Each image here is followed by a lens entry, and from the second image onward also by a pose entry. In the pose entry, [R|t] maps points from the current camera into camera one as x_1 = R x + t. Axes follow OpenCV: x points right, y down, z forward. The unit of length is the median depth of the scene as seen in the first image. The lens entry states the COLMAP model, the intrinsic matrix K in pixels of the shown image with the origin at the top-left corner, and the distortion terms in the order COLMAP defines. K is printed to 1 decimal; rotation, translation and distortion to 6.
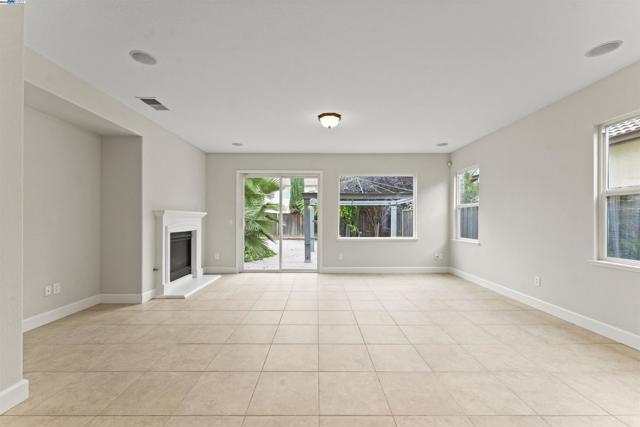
lens RADIAL K [[257.5, 0, 319.9], [0, 257.5, 221.1], [0, 0, 1]] dist [-0.000679, -0.001562]
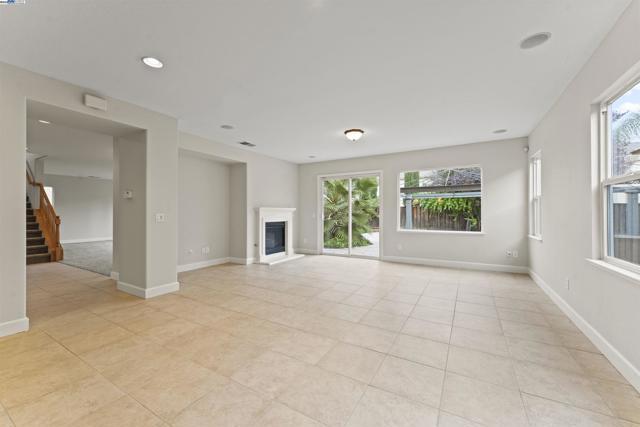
lens RADIAL K [[257.5, 0, 319.1], [0, 257.5, 213.3], [0, 0, 1]] dist [-0.000679, -0.001562]
pose [[0.857681, -0.002331, -0.514177, 0.394333], [-0.000434, 0.999986, -0.005258, 0.000860], [0.514182, 0.004733, 0.857668, -0.120838]]
